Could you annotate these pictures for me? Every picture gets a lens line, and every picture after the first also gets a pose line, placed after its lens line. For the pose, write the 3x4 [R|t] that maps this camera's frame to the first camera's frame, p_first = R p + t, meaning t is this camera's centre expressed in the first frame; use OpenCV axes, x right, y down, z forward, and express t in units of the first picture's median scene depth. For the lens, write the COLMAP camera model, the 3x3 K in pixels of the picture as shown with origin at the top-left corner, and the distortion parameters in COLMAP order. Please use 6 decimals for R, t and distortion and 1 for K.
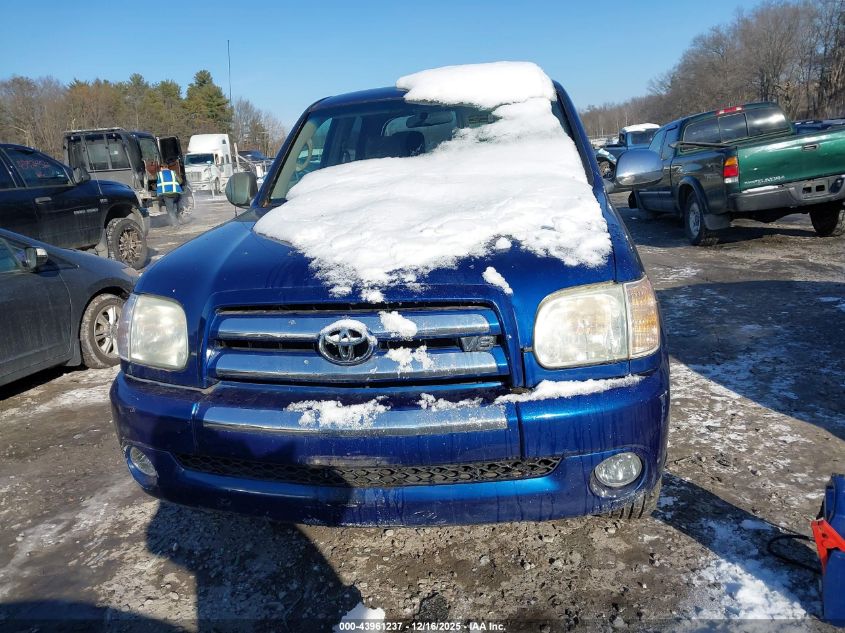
lens RADIAL K [[684.5, 0, 417.8], [0, 684.5, 312.0], [0, 0, 1]] dist [0.064333, -0.073546]
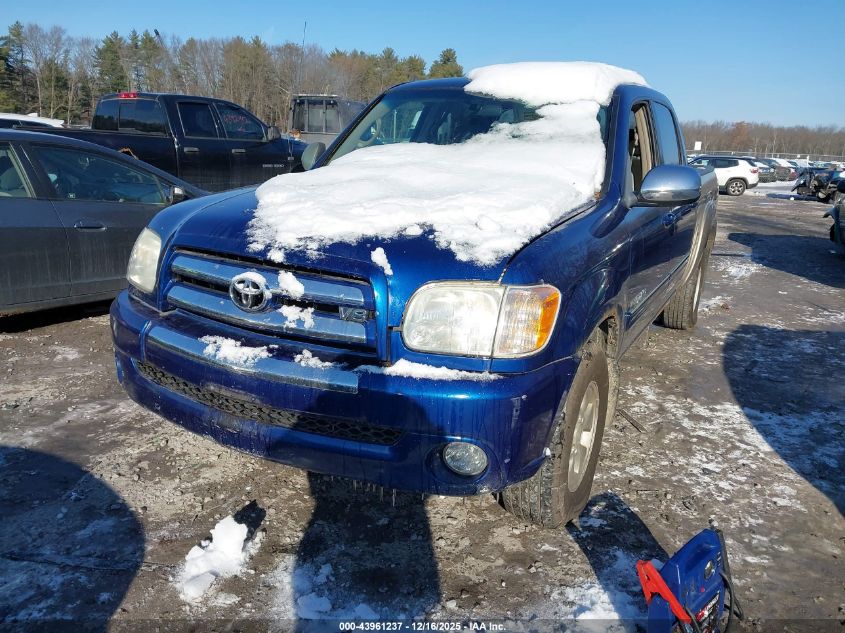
lens RADIAL K [[684.5, 0, 417.8], [0, 684.5, 312.0], [0, 0, 1]] dist [0.064333, -0.073546]
pose [[0.937643, 0.187881, -0.292450, 0.477933], [-0.182017, 0.982153, 0.047393, -0.027166], [0.296135, 0.008794, 0.955106, -0.017771]]
